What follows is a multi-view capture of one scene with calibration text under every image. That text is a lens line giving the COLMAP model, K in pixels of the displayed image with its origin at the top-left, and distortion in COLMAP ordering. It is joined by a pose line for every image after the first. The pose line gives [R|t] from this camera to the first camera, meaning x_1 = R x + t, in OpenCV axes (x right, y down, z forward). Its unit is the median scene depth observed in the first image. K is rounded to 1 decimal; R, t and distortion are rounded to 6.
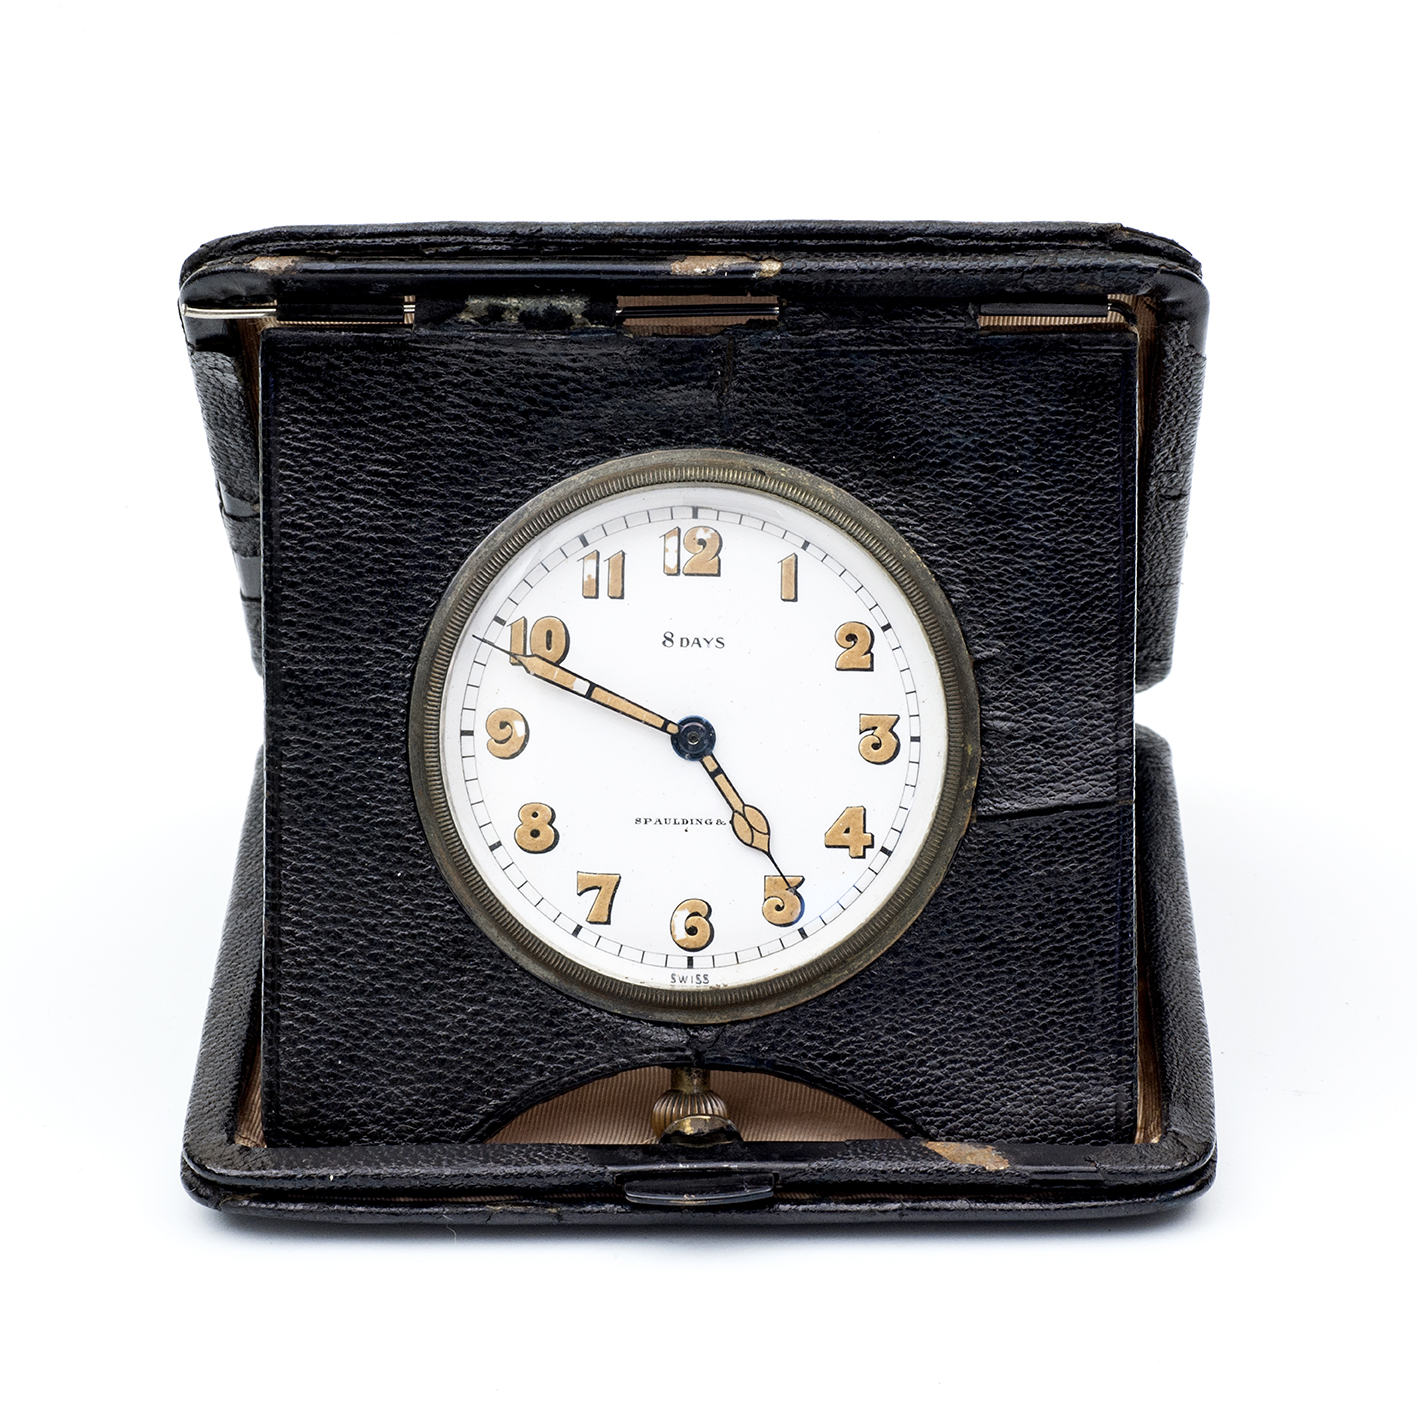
lens RADIAL K [[7498.4, 0, 713.1], [0, 7498.4, 709.0], [0, 0, 1]] dist [0.218442, 0.000000]
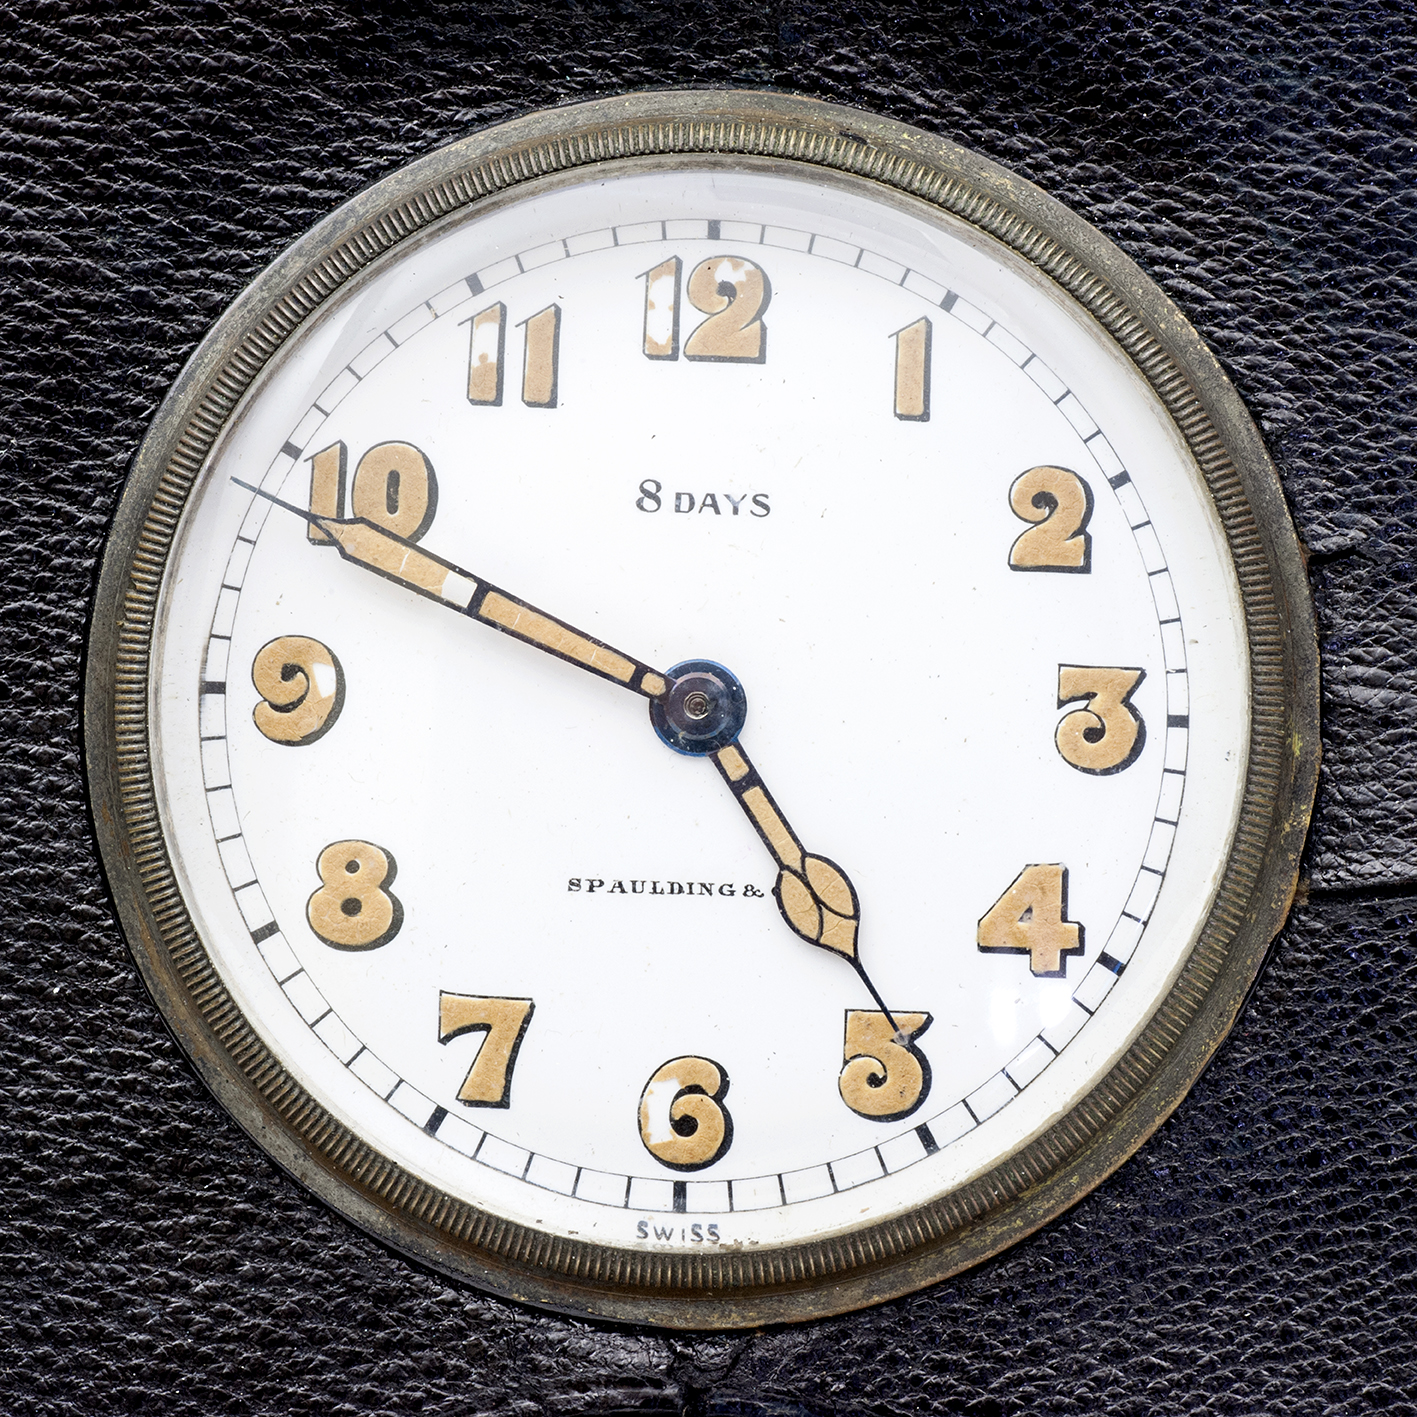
lens RADIAL K [[7498.4, 0, 699.4], [0, 7498.4, 707.1], [0, 0, 1]] dist [0.218442, 0.000000]
pose [[0.999351, 0.022068, -0.028470, 0.010602], [-0.024845, 0.994555, -0.101210, 0.050644], [0.026081, 0.101852, 0.994458, 0.539437]]
